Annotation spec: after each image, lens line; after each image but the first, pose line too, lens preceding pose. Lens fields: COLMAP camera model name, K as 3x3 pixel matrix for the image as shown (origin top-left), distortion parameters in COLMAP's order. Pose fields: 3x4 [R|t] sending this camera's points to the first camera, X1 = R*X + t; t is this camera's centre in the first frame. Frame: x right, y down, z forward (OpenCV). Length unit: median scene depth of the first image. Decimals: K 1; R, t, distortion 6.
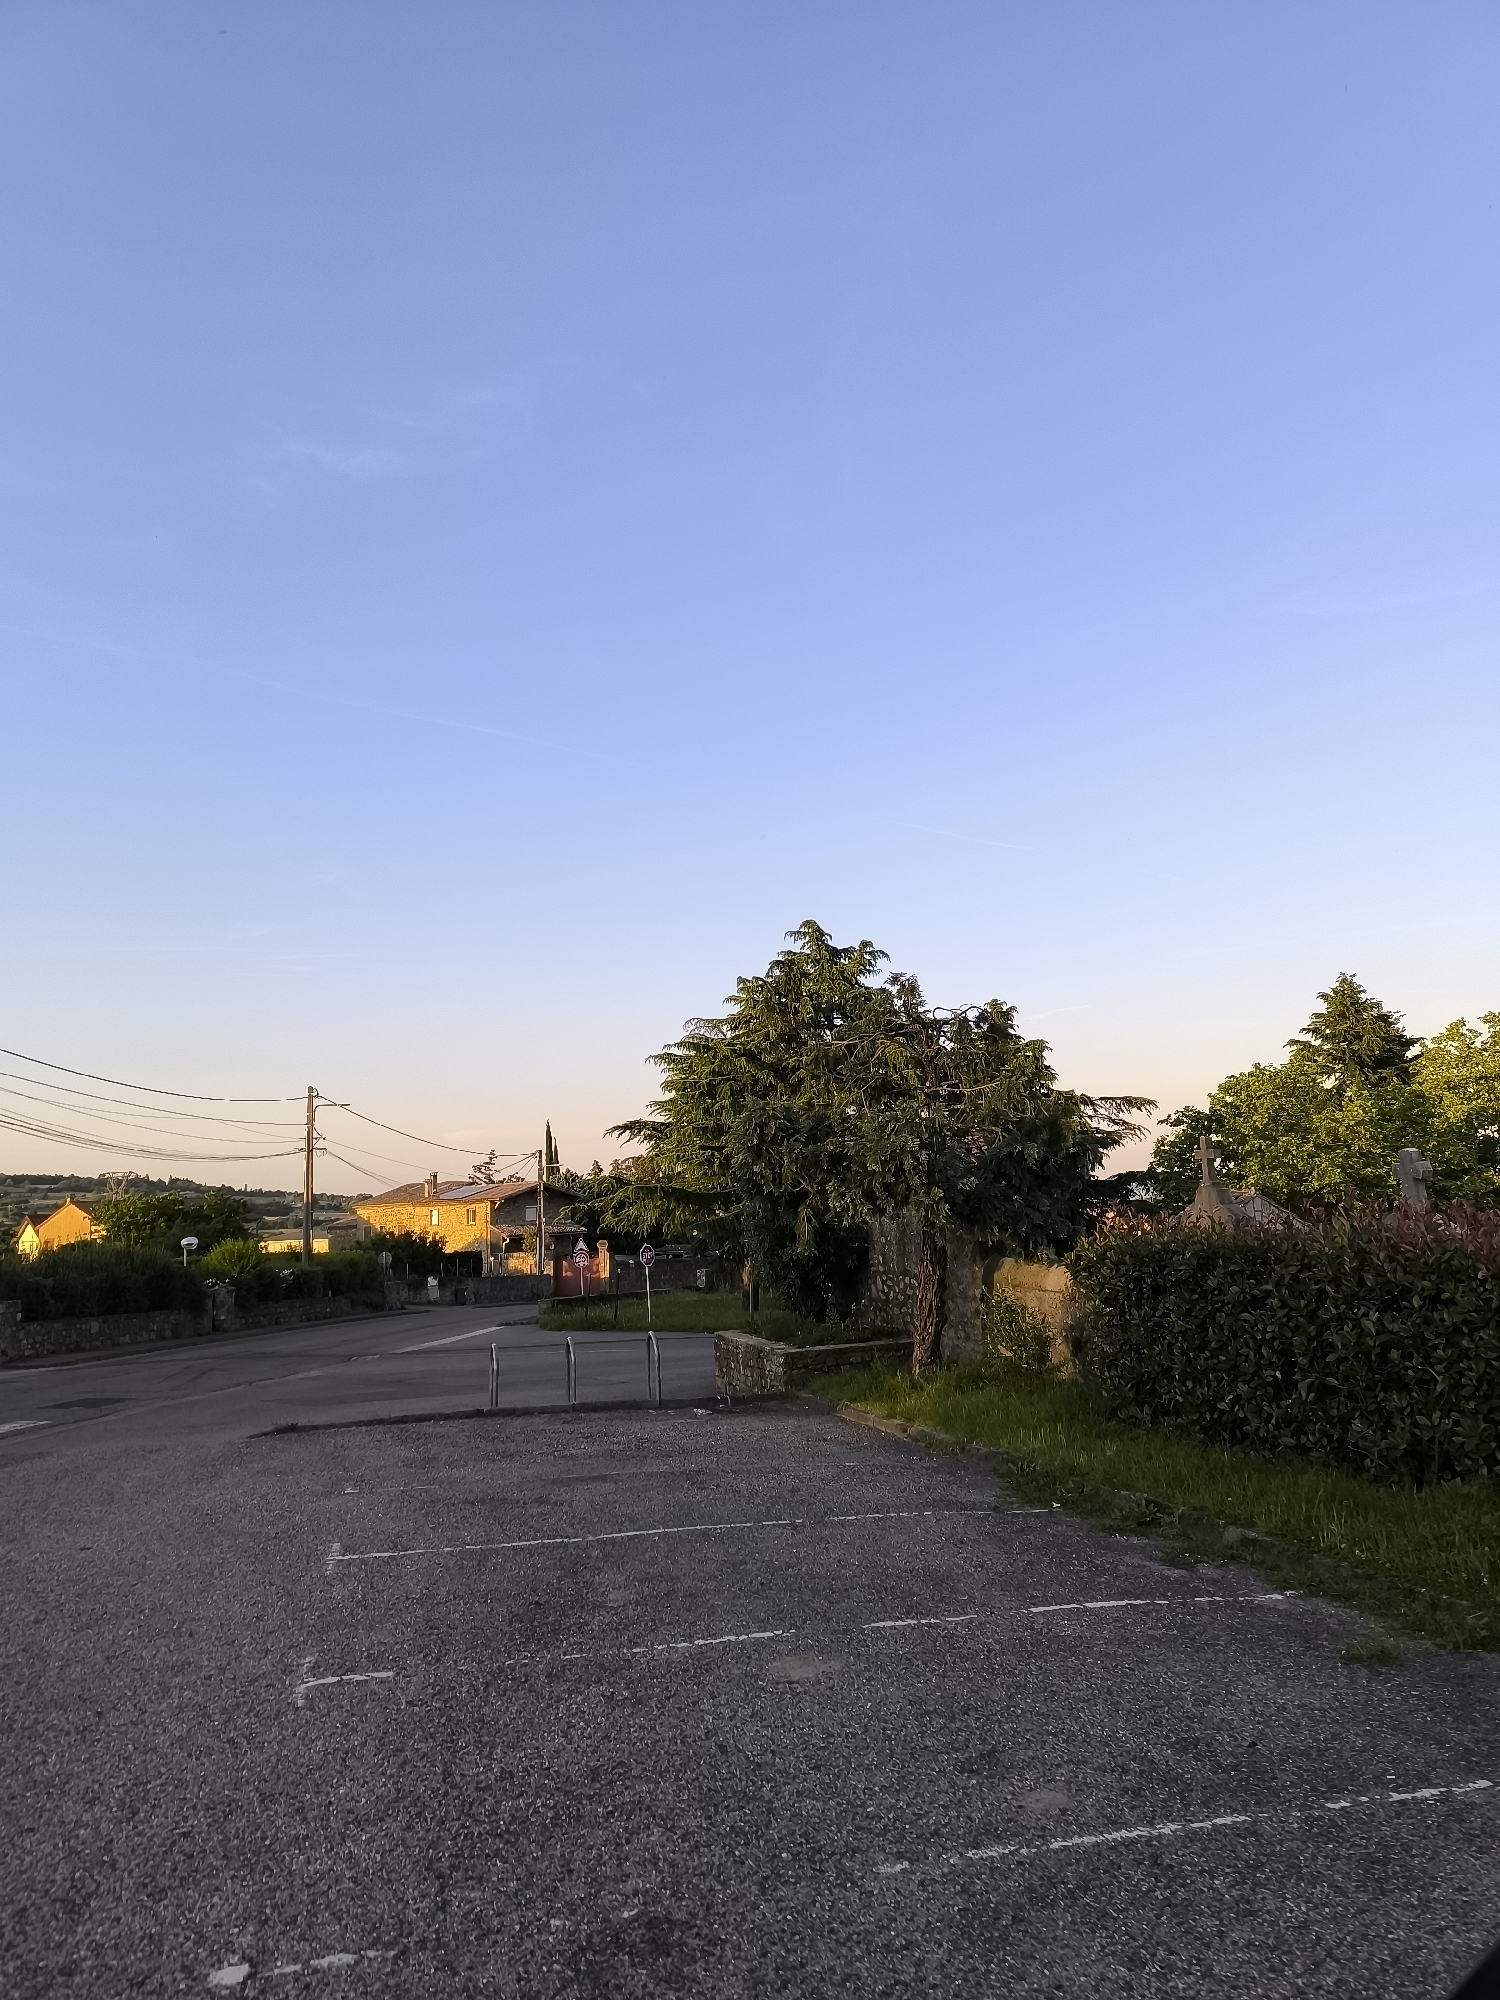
lens RADIAL K [[1367.3, 0, 752.4], [0, 1367.3, 990.3], [0, 0, 1]] dist [0.023319, -0.007421]
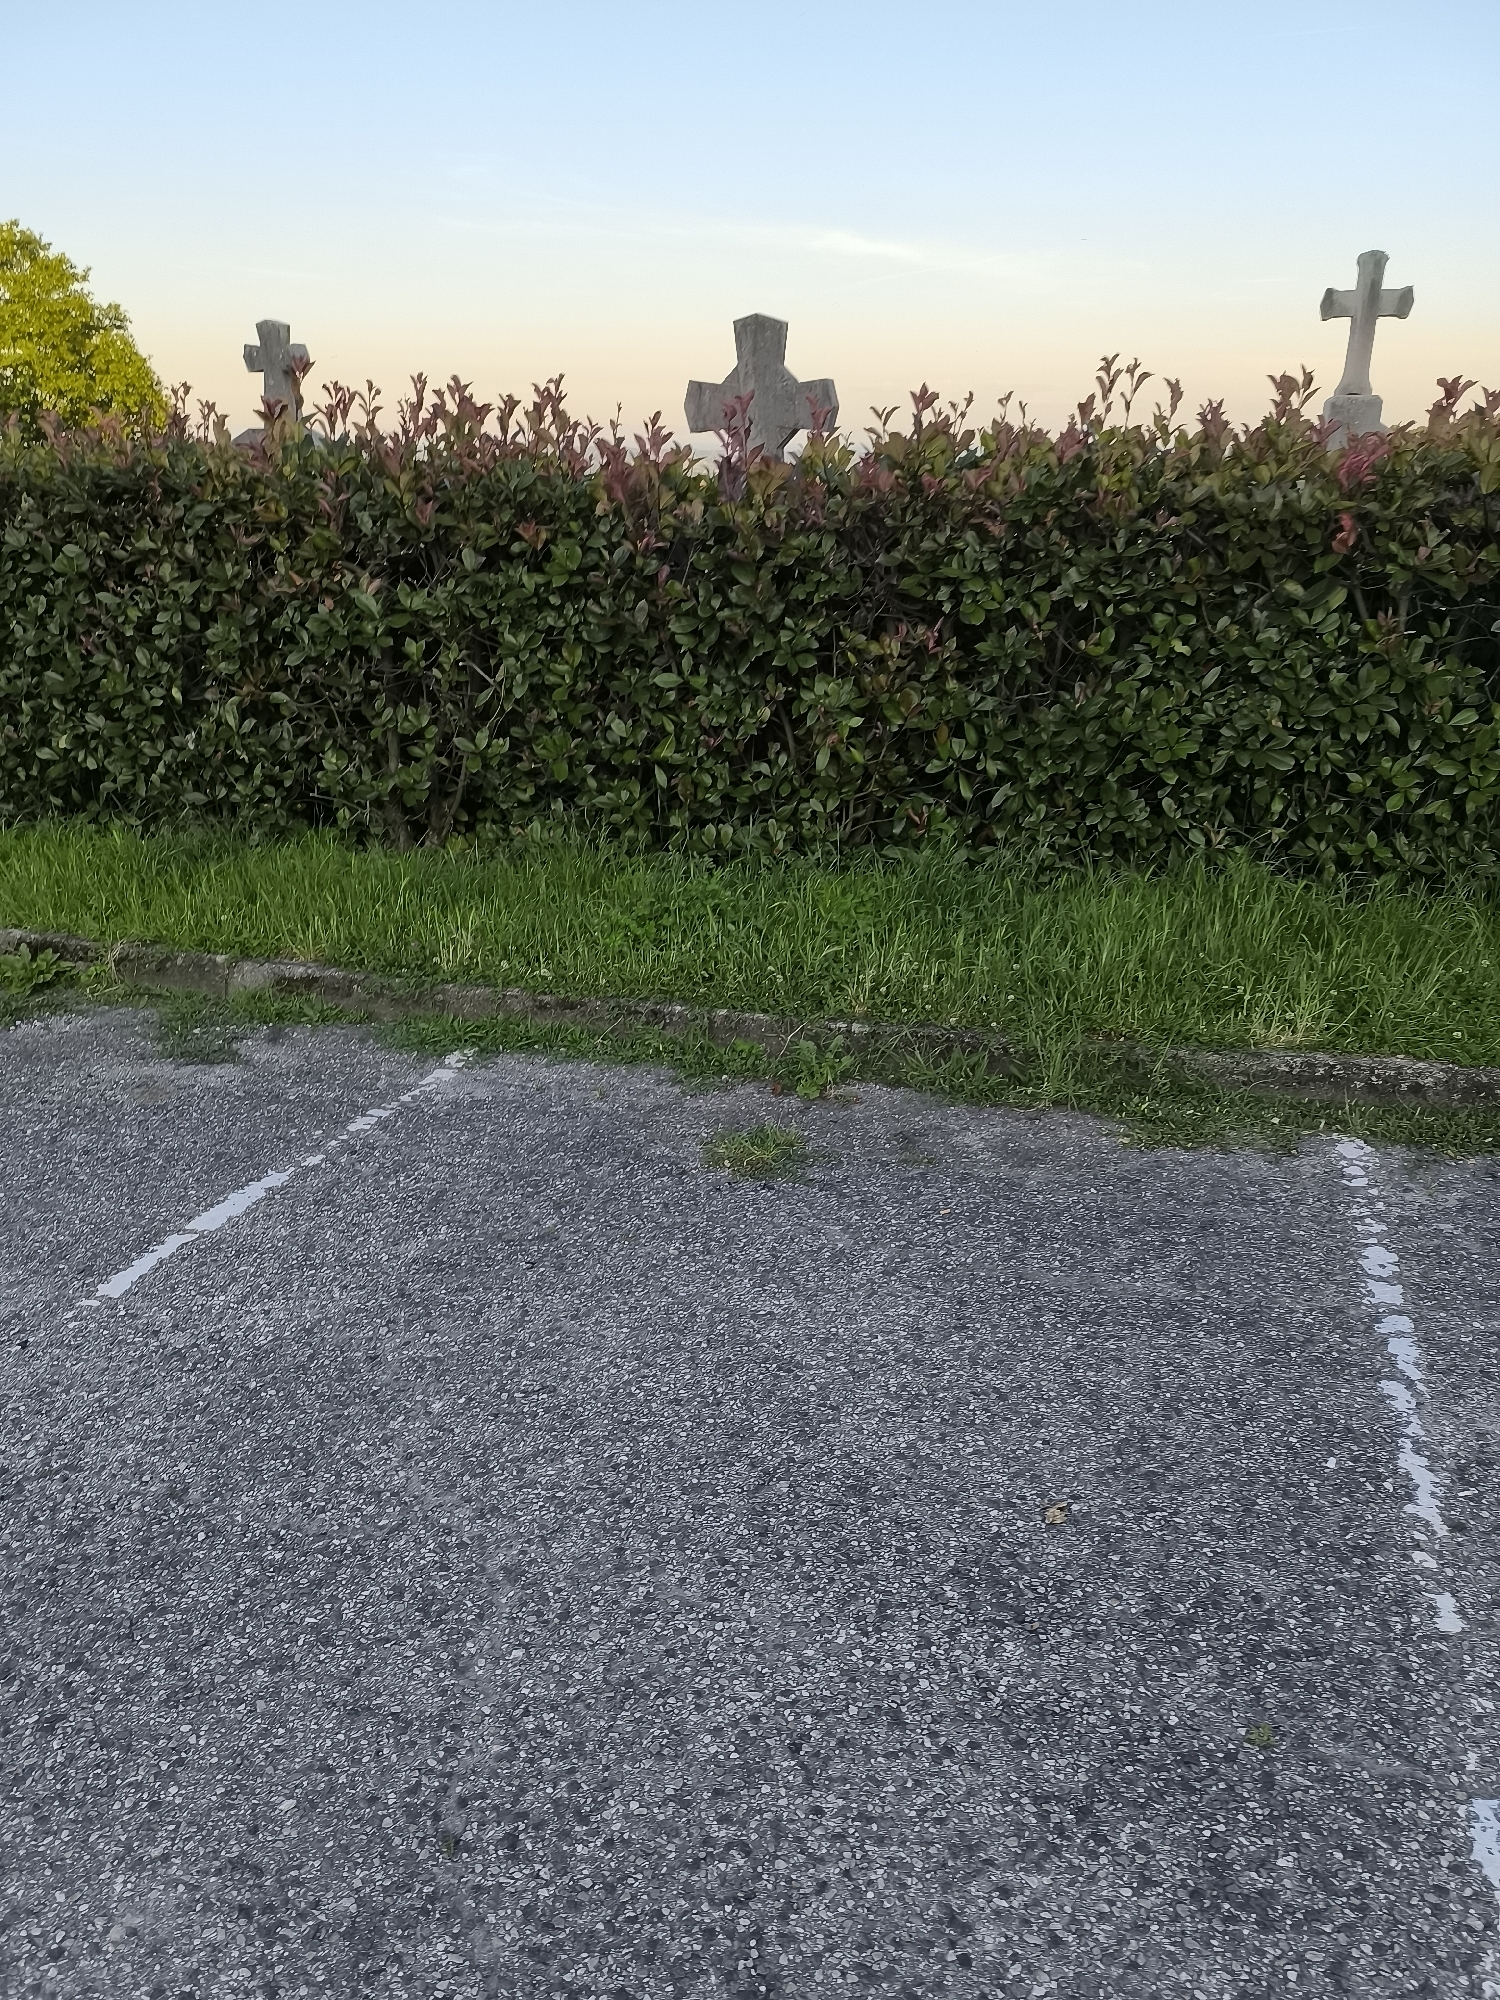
lens RADIAL K [[1367.3, 0, 740.9], [0, 1367.3, 1020.8], [0, 0, 1]] dist [0.023319, -0.007421]
pose [[0.534642, -0.279423, 0.797547, -0.005940], [-0.156356, 0.894753, 0.418293, 0.125559], [-0.830489, -0.348338, 0.434683, 0.516696]]
